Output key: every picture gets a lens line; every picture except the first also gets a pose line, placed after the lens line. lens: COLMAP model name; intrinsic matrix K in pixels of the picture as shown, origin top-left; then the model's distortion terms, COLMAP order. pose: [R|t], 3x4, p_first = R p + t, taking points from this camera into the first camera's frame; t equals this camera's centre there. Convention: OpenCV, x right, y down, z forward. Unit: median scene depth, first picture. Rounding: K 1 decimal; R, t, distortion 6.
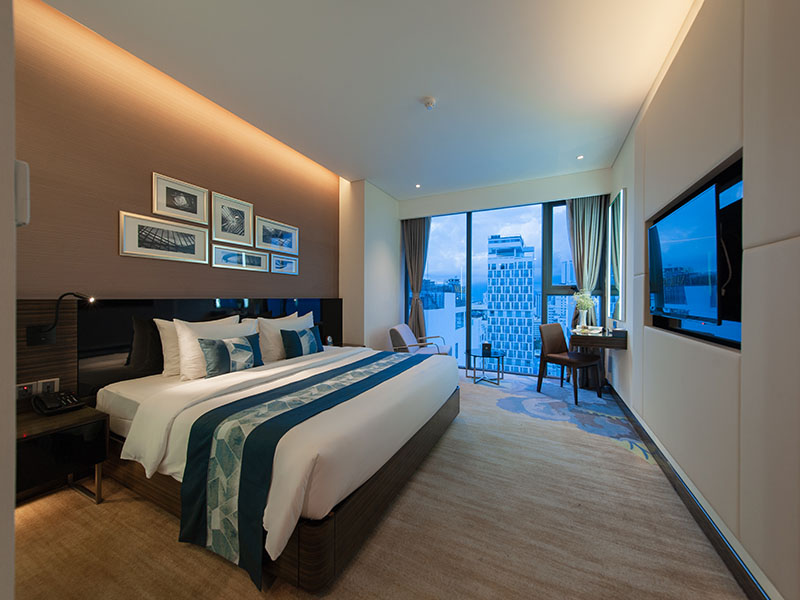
lens RADIAL K [[302.3, 0, 400.0], [0, 302.3, 298.3], [0, 0, 1]] dist [0.001530, 0.000139]
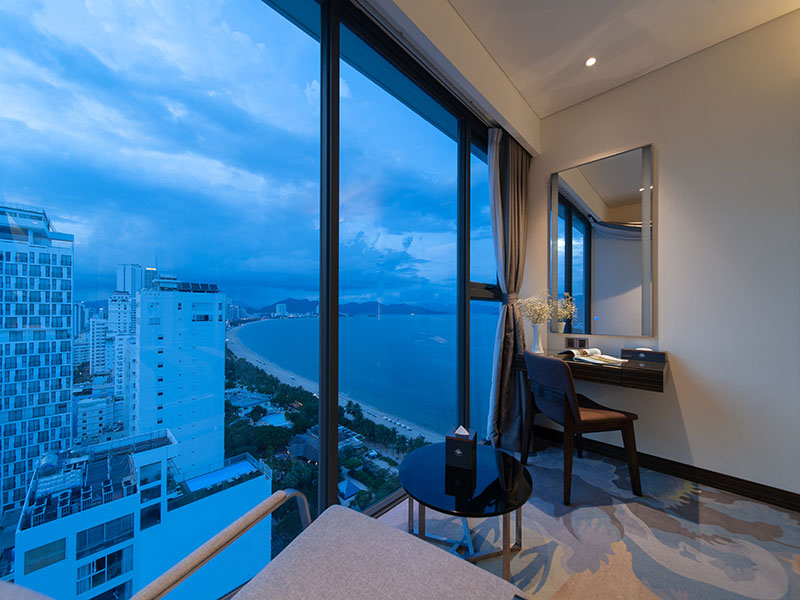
lens RADIAL K [[302.3, 0, 415.9], [0, 302.3, 311.0], [0, 0, 1]] dist [0.001530, 0.000139]
pose [[0.273740, -0.000543, 0.961804, -0.048114], [-0.000187, 1.000000, 0.000618, 0.027434], [-0.961804, -0.000349, 0.273740, 1.411516]]
